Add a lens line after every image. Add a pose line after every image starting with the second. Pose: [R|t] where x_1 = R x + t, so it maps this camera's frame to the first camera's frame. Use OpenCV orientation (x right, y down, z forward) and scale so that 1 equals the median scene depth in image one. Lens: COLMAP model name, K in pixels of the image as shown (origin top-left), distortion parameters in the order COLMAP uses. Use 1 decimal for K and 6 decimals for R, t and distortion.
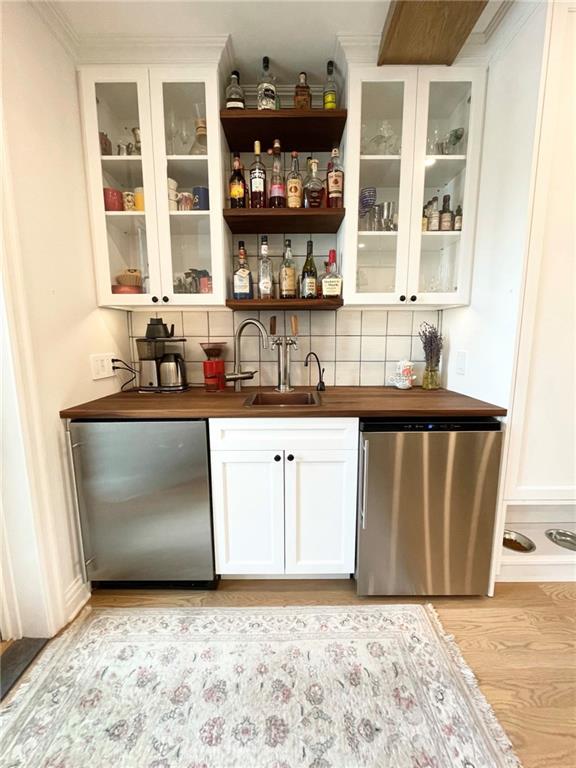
lens RADIAL K [[310.3, 0, 289.0], [0, 310.3, 383.1], [0, 0, 1]] dist [-0.002004, 0.000233]
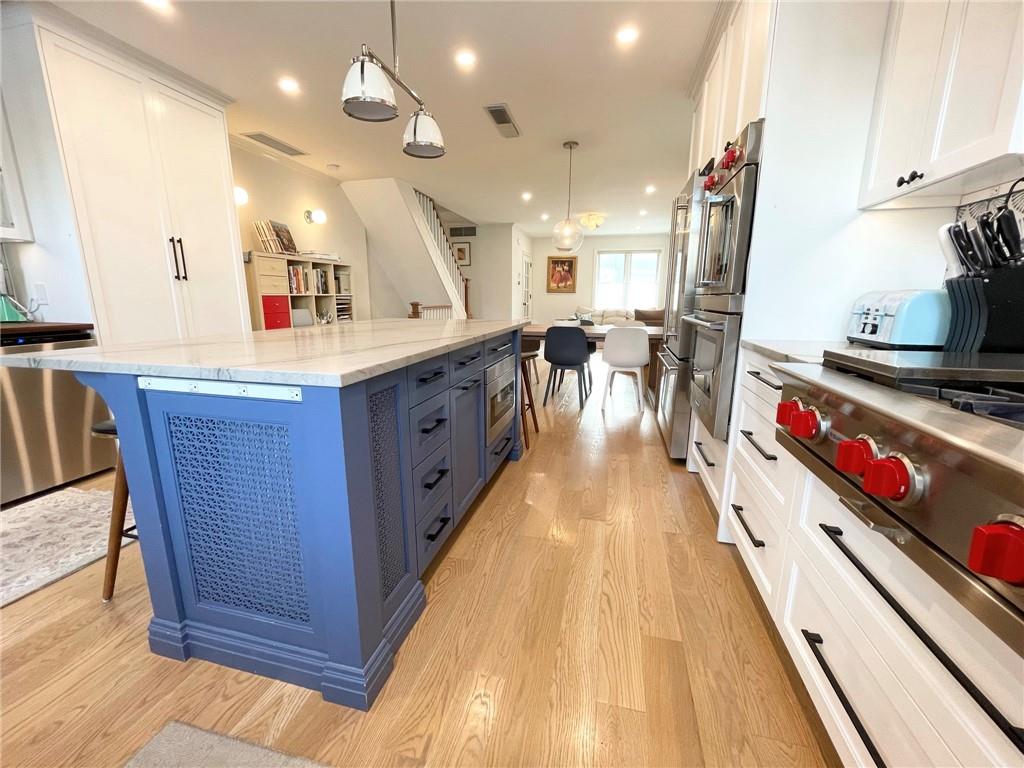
lens RADIAL K [[413.7, 0, 510.7], [0, 413.7, 384.5], [0, 0, 1]] dist [-0.002004, 0.000233]
pose [[0.248153, -0.195381, 0.948813, -0.623395], [0.138863, 0.976509, 0.164765, 0.301520], [-0.958716, 0.090868, 0.269455, -1.238310]]
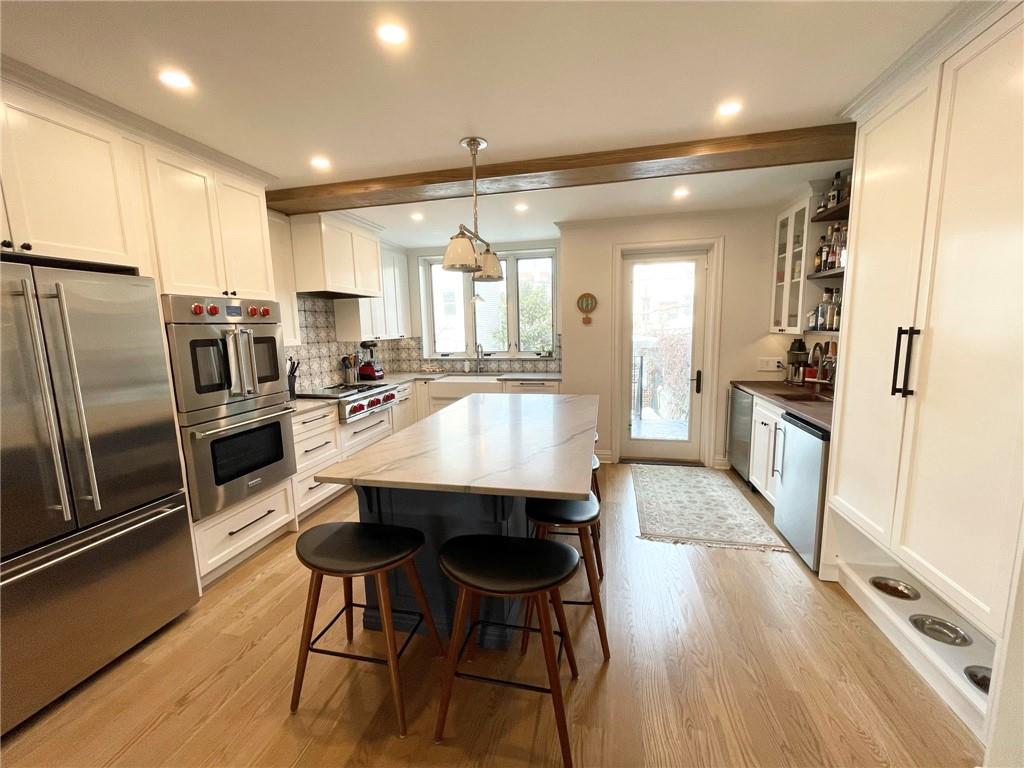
lens RADIAL K [[413.7, 0, 510.7], [0, 413.7, 384.5], [0, 0, 1]] dist [-0.002004, 0.000233]
pose [[-0.226167, 0.145620, -0.963142, 2.621564], [-0.117182, 0.977515, 0.175310, -0.232625], [0.967014, 0.152512, -0.204017, 0.033232]]
